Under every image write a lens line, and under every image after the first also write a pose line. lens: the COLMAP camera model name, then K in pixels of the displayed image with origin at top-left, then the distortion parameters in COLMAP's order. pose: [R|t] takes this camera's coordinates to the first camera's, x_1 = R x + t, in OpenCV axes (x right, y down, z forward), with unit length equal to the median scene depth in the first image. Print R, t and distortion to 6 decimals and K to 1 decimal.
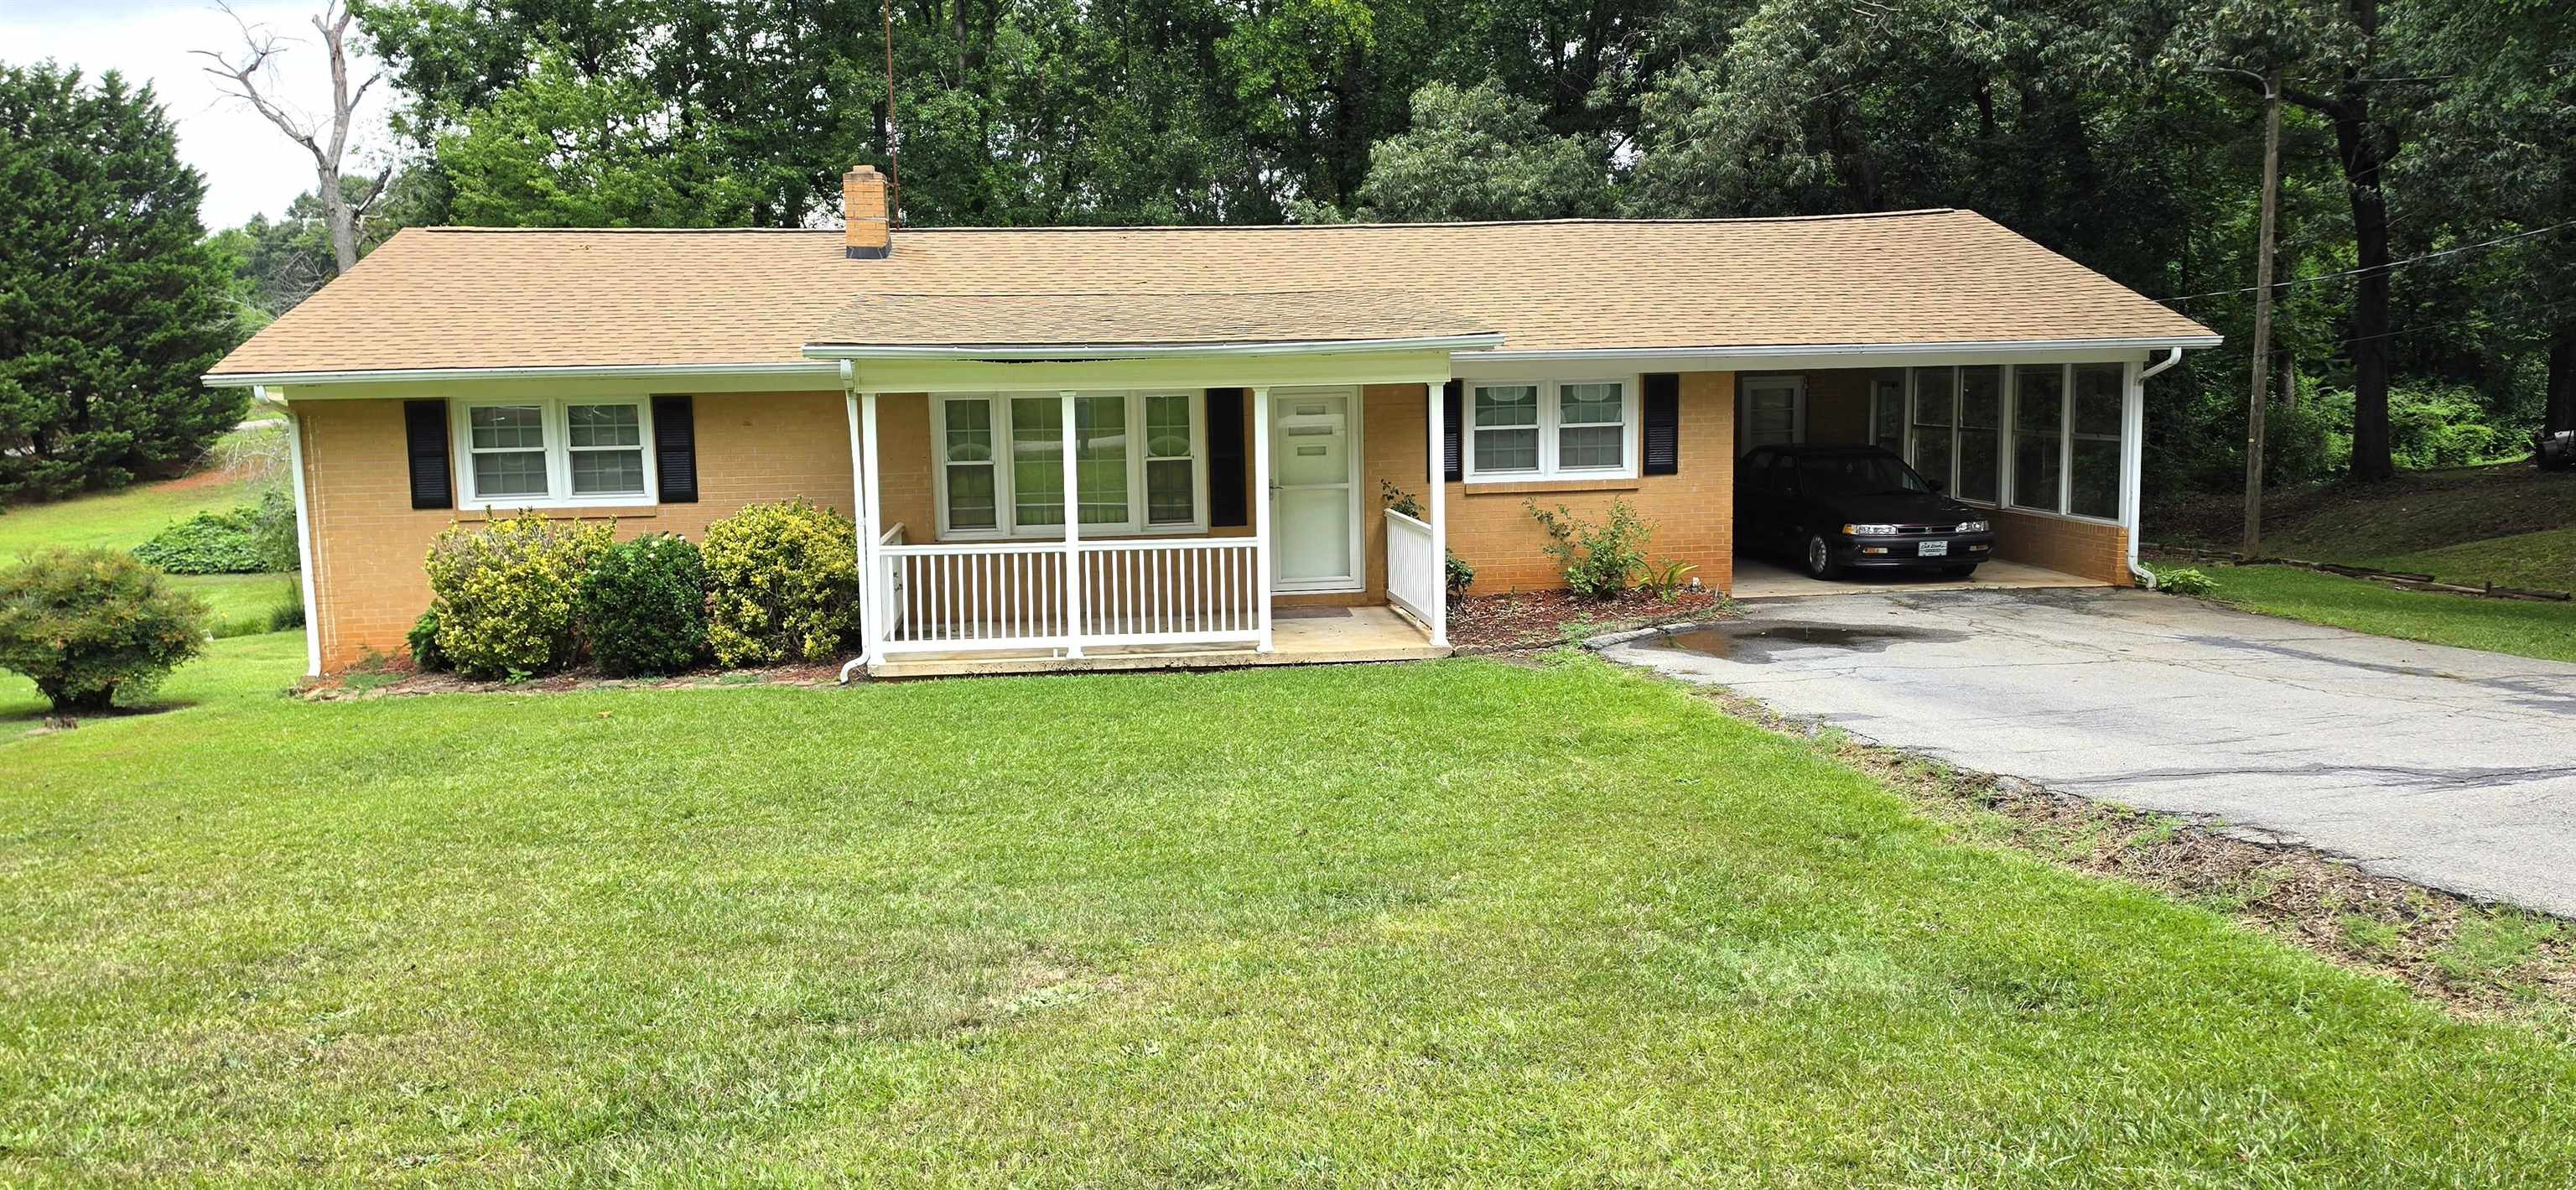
lens RADIAL K [[1800.4, 0, 1288.0], [0, 1800.4, 595.0], [0, 0, 1]] dist [0.089559, -0.107665]
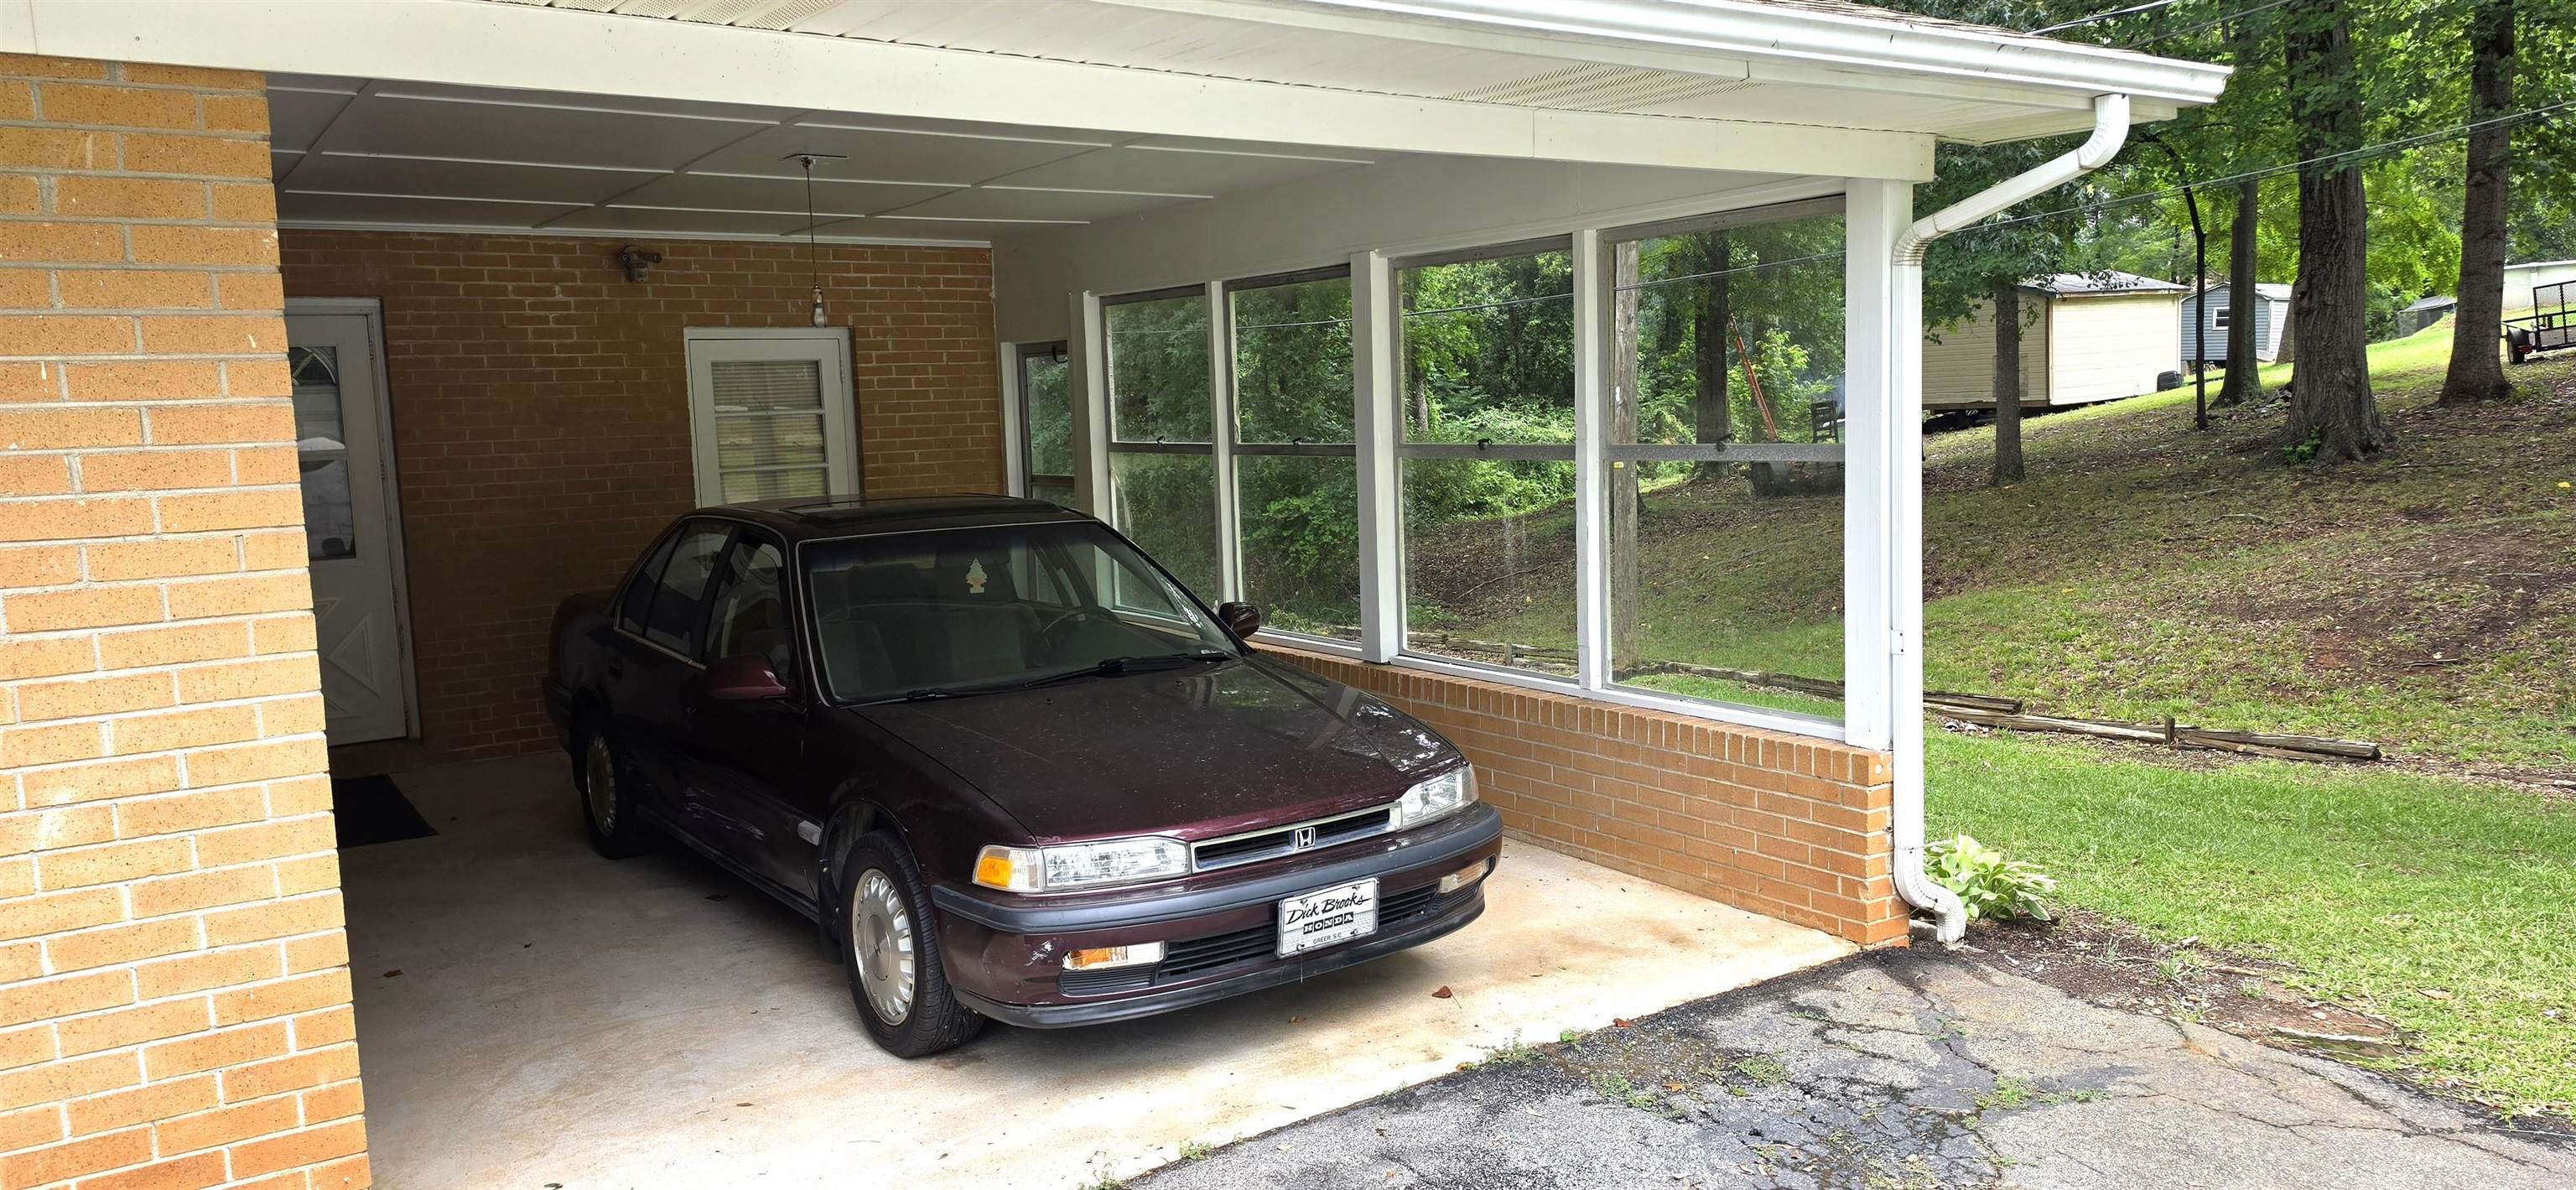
lens RADIAL K [[1800.4, 0, 1288.0], [0, 1800.4, 595.0], [0, 0, 1]] dist [0.089559, -0.107665]
pose [[0.887371, -0.060114, 0.457119, 0.253203], [0.071483, 0.997413, -0.007599, -0.071211], [-0.455480, 0.039419, 0.889373, 0.825216]]
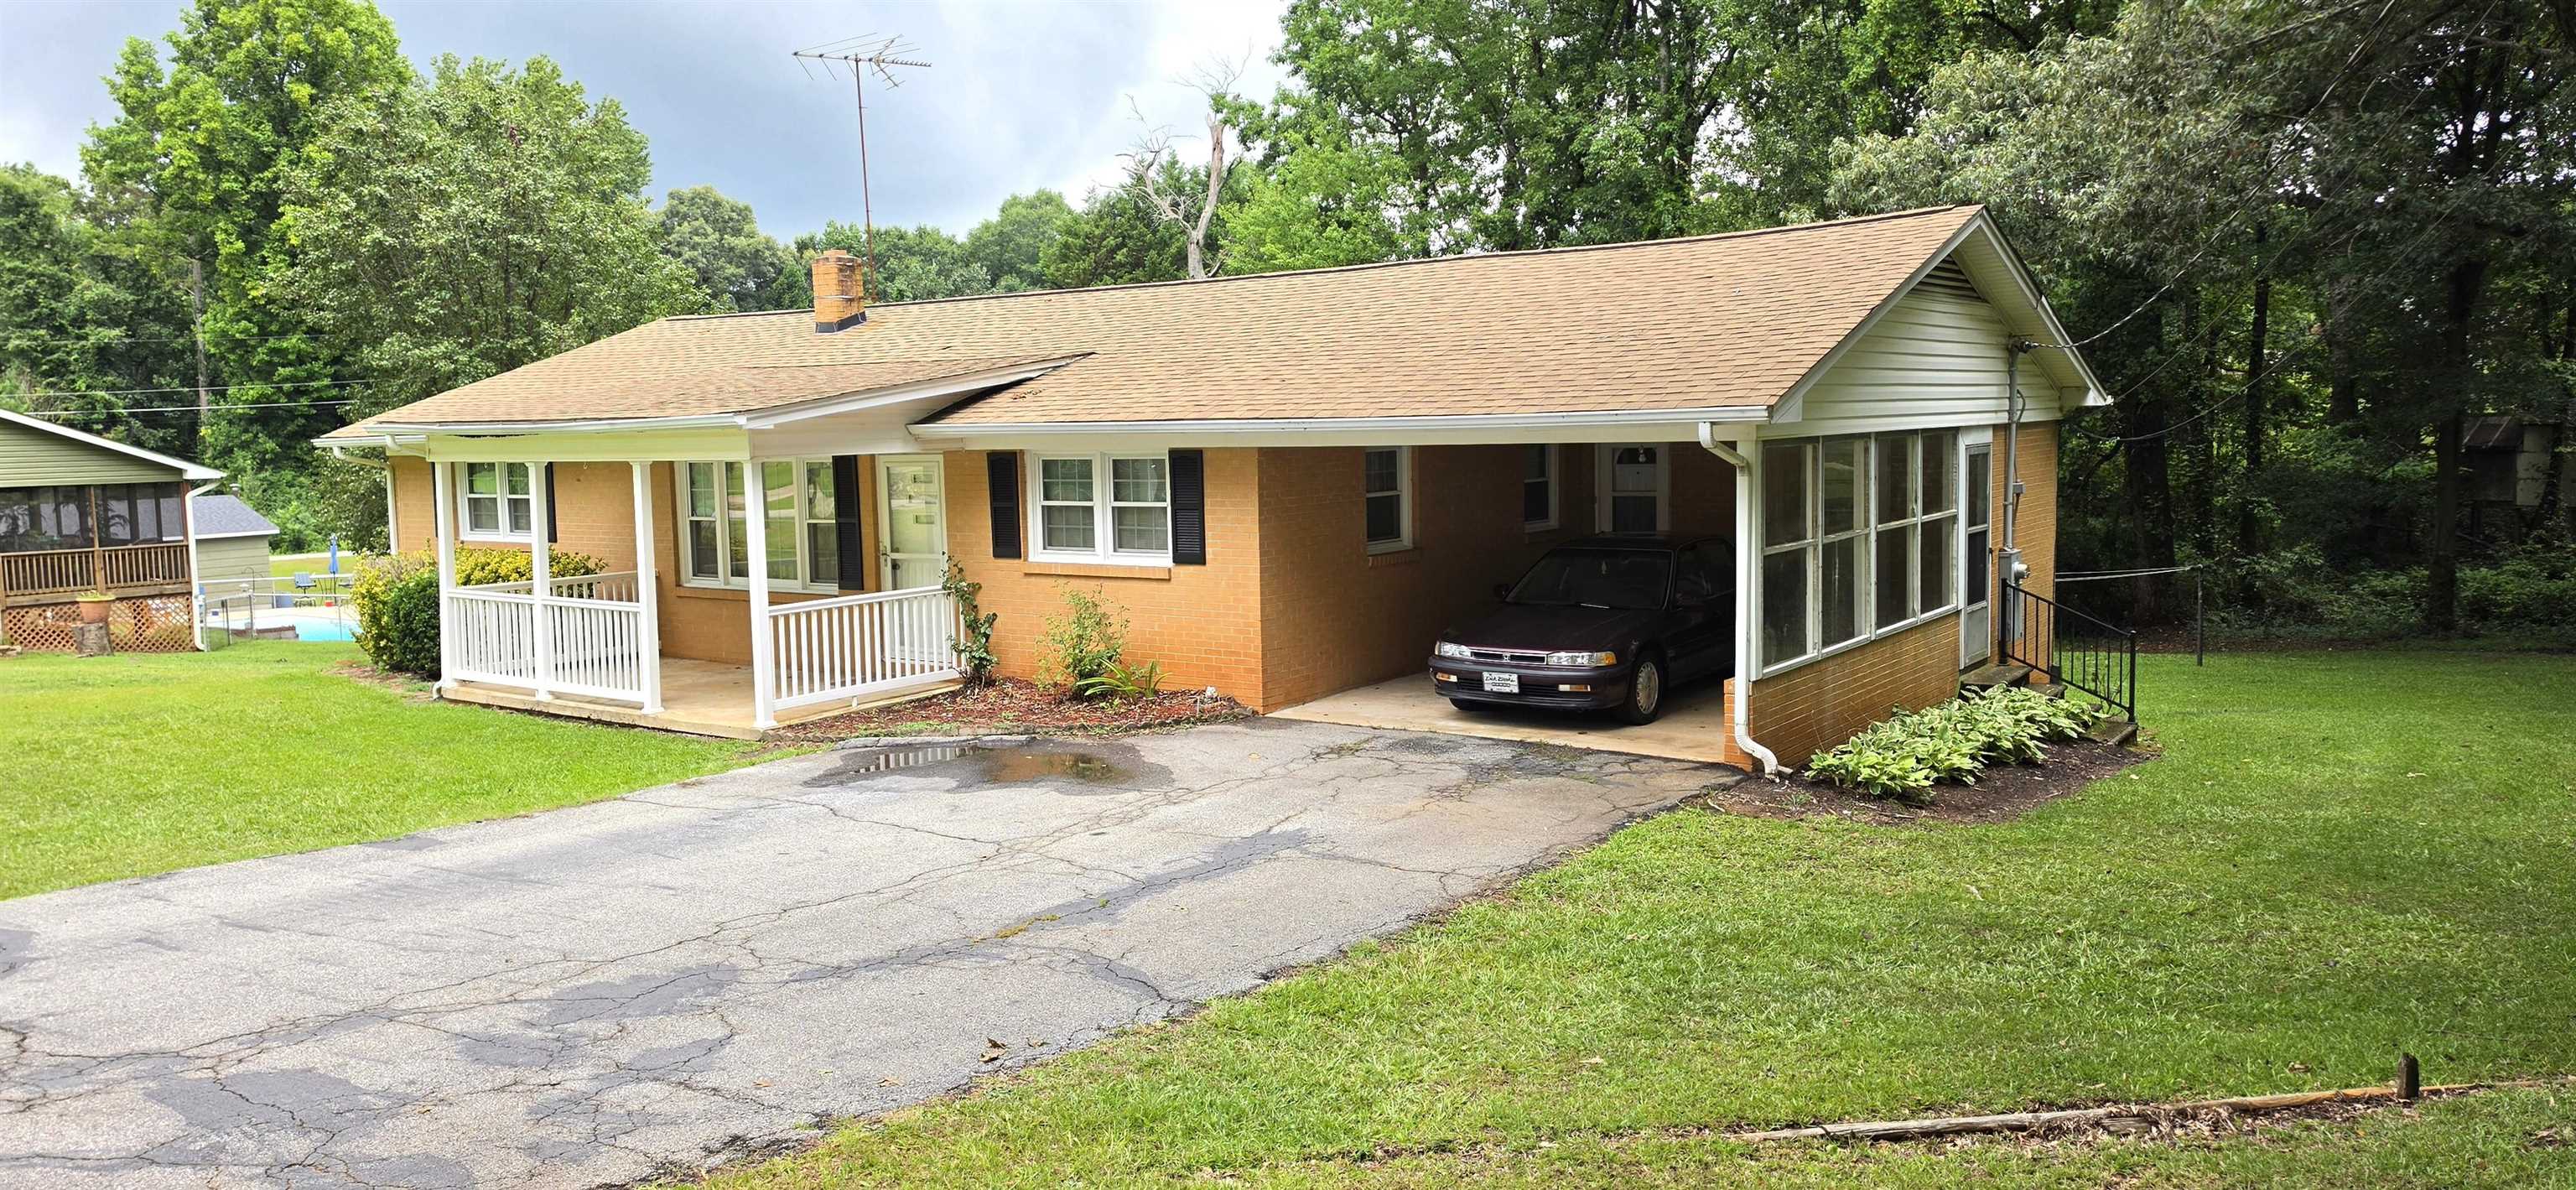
lens RADIAL K [[1800.4, 0, 1288.0], [0, 1800.4, 595.0], [0, 0, 1]] dist [0.089559, -0.107665]
pose [[0.734984, 0.068456, -0.674620, 0.834994], [-0.074174, 0.997037, 0.020363, -0.074268], [0.674016, 0.035073, 0.737884, 0.407480]]
